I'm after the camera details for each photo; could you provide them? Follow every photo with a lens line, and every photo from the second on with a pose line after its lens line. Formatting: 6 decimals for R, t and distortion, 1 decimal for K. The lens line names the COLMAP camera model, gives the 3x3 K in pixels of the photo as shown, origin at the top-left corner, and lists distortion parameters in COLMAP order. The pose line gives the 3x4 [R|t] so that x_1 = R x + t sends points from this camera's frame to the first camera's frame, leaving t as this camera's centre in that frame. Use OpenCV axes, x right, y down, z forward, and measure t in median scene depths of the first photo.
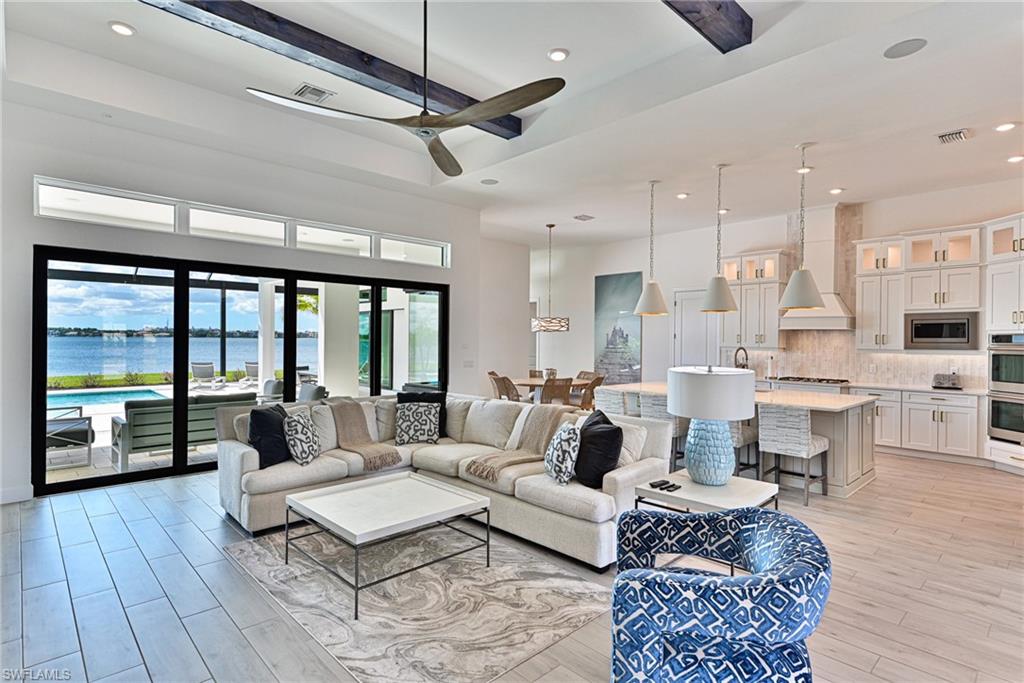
lens RADIAL K [[519.4, 0, 516.2], [0, 519.4, 341.3], [0, 0, 1]] dist [0.000968, -0.001548]
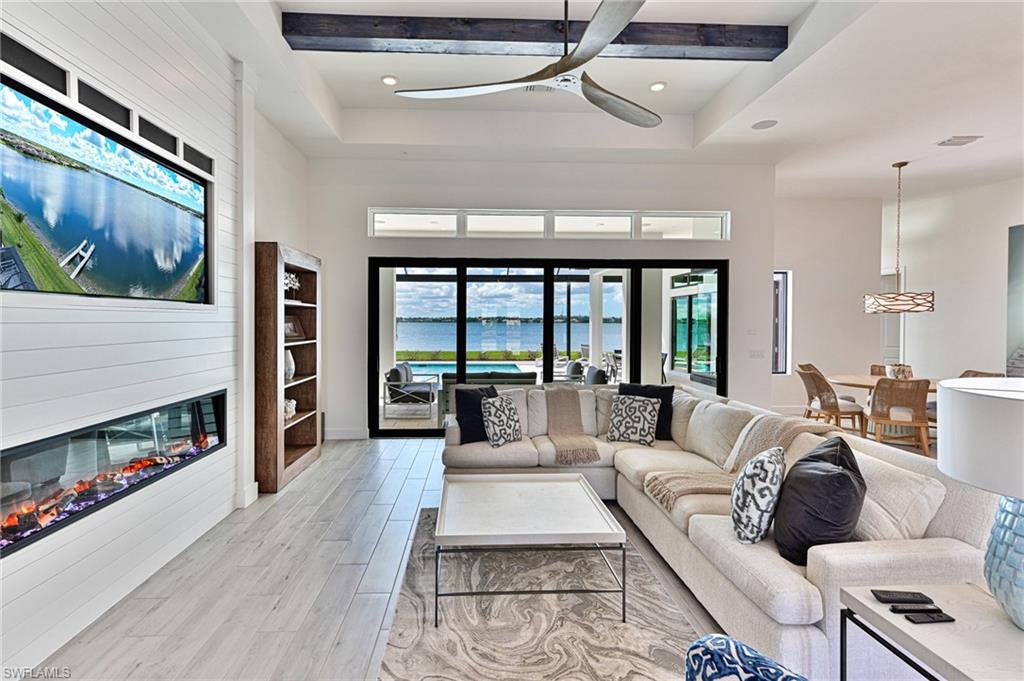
lens RADIAL K [[491.8, 0, 488.2], [0, 491.8, 327.3], [0, 0, 1]] dist [0.005871, 0.001817]
pose [[0.745897, 0.001402, -0.666059, 0.132382], [0.000244, 0.999997, 0.002377, -0.000528], [0.666061, -0.001935, 0.745895, 0.154835]]
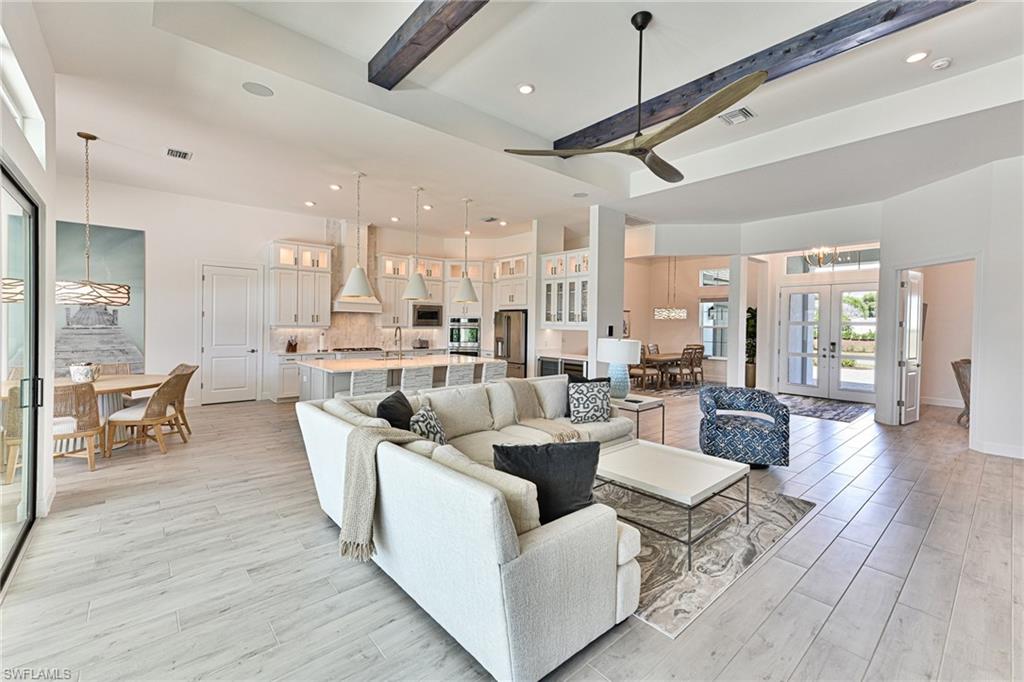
lens RADIAL K [[430.2, 0, 508.2], [0, 430.2, 330.5], [0, 0, 1]] dist [0.003958, 0.000375]
pose [[0.030228, -0.029172, 0.999117, -0.612301], [-0.012996, 0.999478, 0.029576, -0.015339], [-0.999459, -0.013879, 0.029833, 0.655704]]
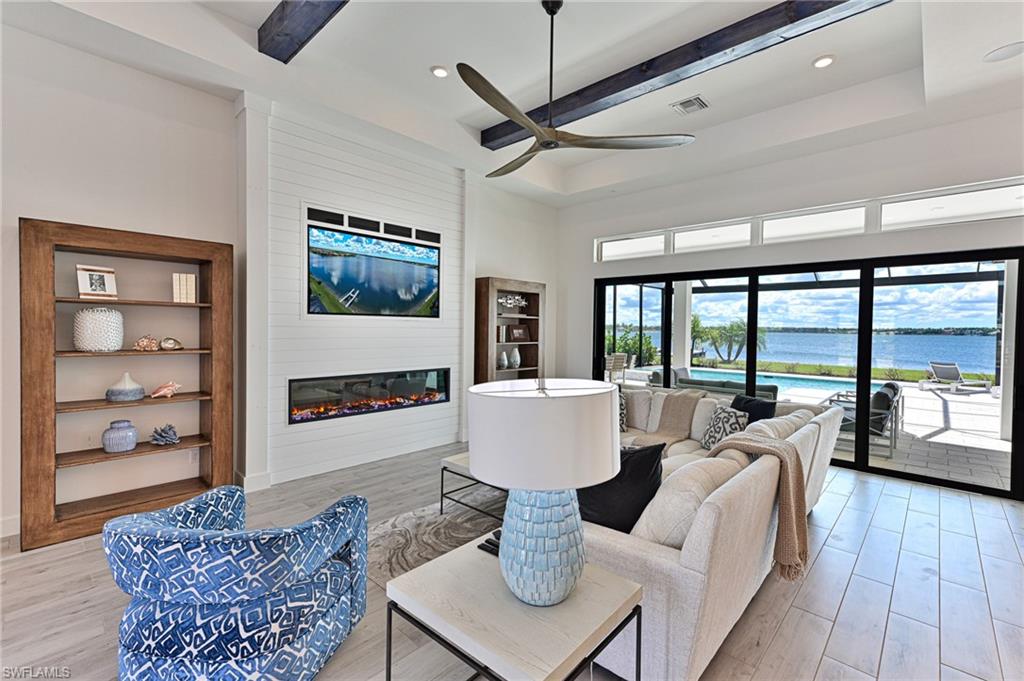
lens RADIAL K [[454.2, 0, 516.5], [0, 454.2, 340.2], [0, 0, 1]] dist [0.013390, 0.000321]
pose [[0.073104, 0.019688, -0.997130, 0.395071], [-0.018507, 0.999660, 0.018382, -0.001210], [0.997153, 0.017110, 0.073443, 0.429153]]
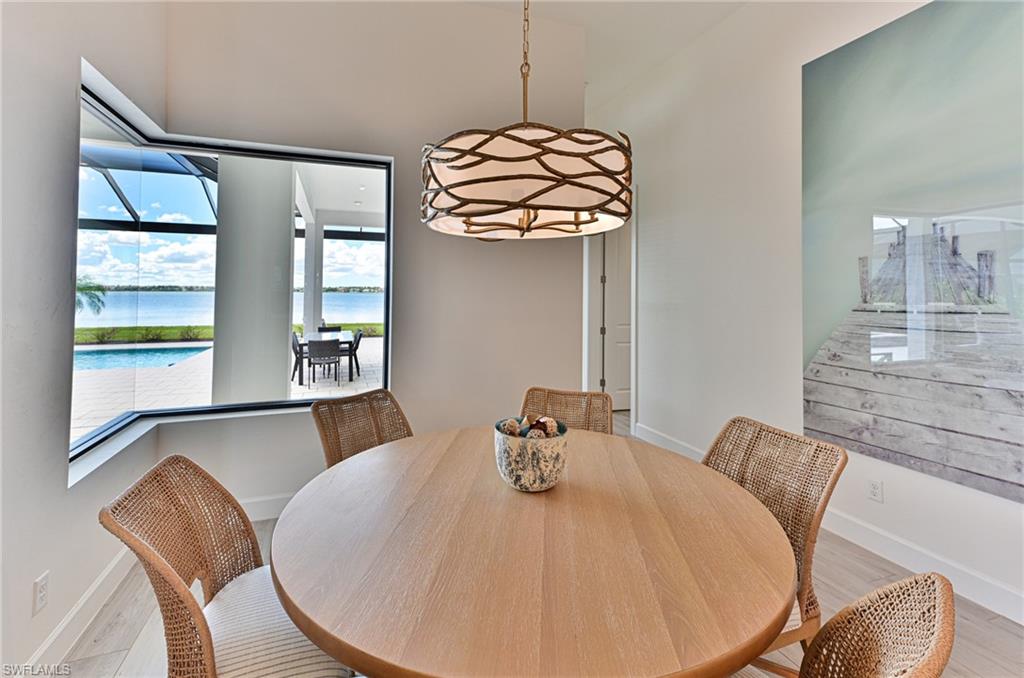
lens RADIAL K [[454.2, 0, 474.7], [0, 454.2, 284.5], [0, 0, 1]] dist [0.013390, 0.000321]
pose [[0.898430, -0.011232, -0.438973, 0.164706], [0.000074, 0.999677, -0.025429, 0.008254], [0.439117, 0.022814, 0.898140, 1.148895]]
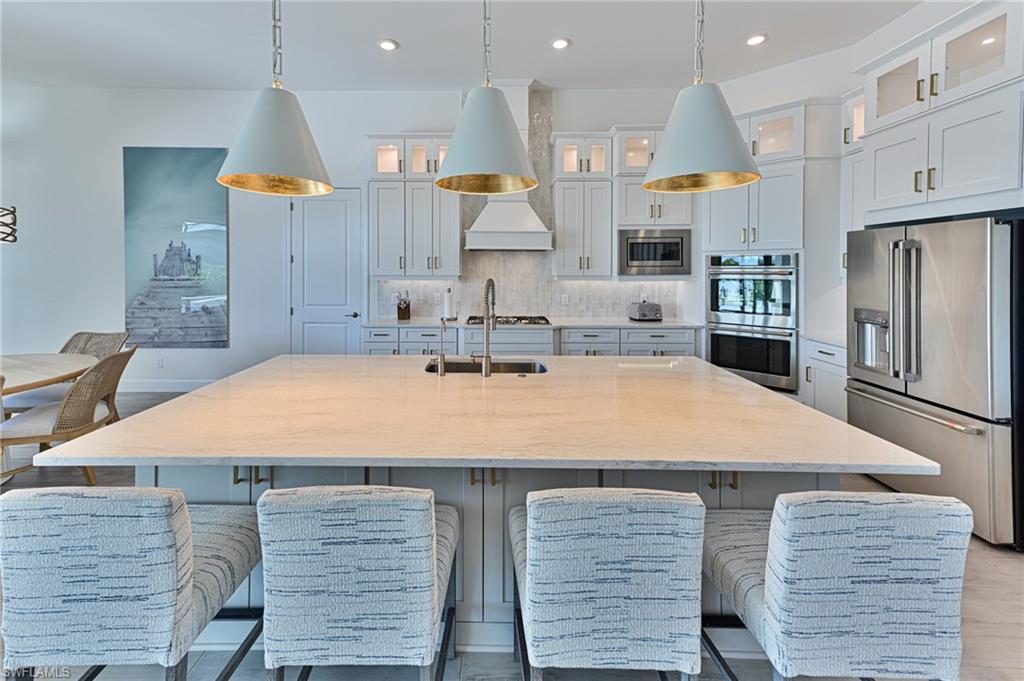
lens RADIAL K [[414.8, 0, 487.3], [0, 414.8, 275.5], [0, 0, 1]] dist [0.018805, 0.001367]
pose [[0.685029, -0.017832, 0.728298, 0.150580], [0.006723, 0.999813, 0.018157, 0.002963], [-0.728485, -0.007542, 0.685020, 0.712411]]
